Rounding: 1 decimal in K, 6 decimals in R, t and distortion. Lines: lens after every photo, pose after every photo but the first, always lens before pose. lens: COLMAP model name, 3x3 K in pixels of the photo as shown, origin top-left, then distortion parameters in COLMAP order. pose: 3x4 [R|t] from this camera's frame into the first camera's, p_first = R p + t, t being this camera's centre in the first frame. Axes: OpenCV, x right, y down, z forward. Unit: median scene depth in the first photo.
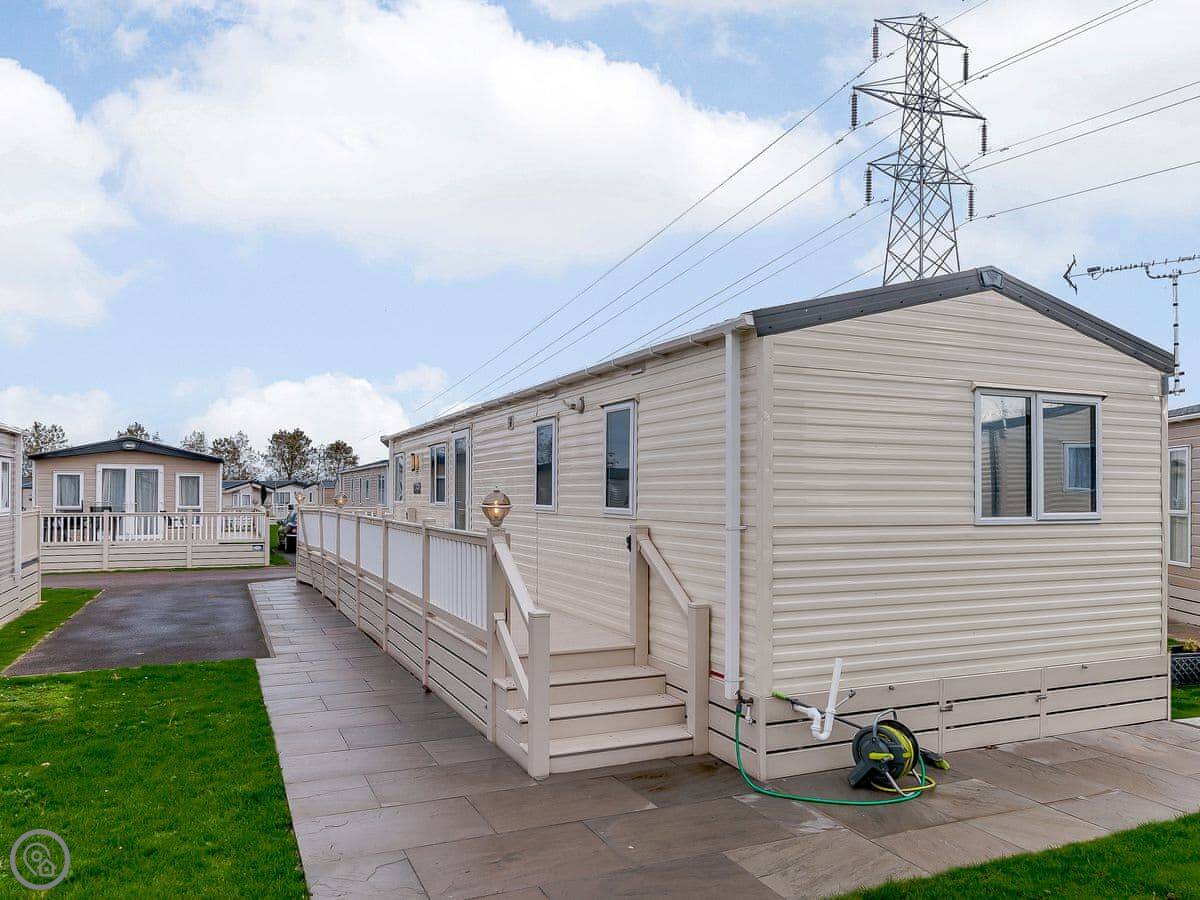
lens RADIAL K [[809.8, 0, 602.5], [0, 809.8, 488.6], [0, 0, 1]] dist [0.003387, 0.000682]
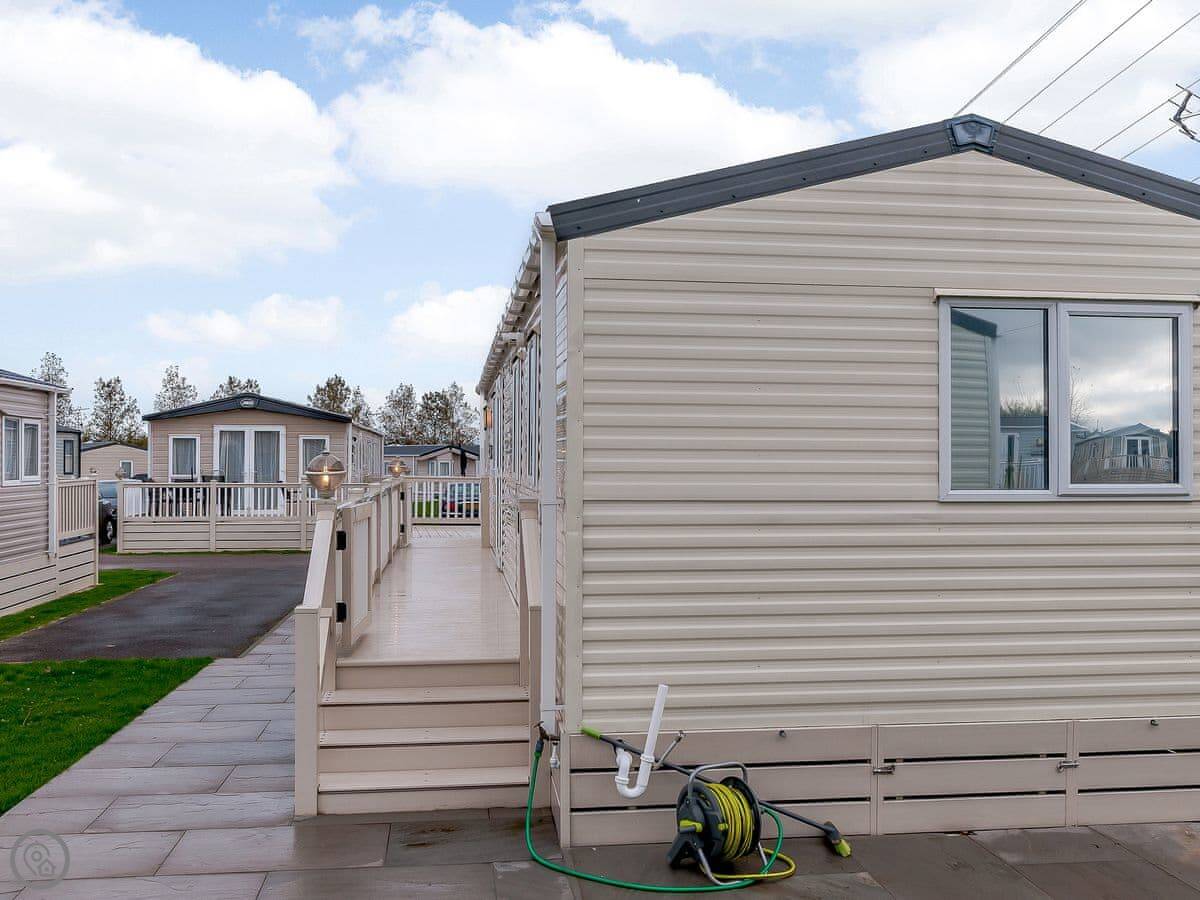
lens RADIAL K [[1098.4, 0, 626.6], [0, 1098.4, 454.1], [0, 0, 1]] dist [-0.010648, -0.000723]
pose [[0.963785, -0.003201, -0.266662, 0.106733], [0.003354, 0.999994, 0.000119, 0.001082], [0.266660, -0.001009, 0.963790, 0.012317]]
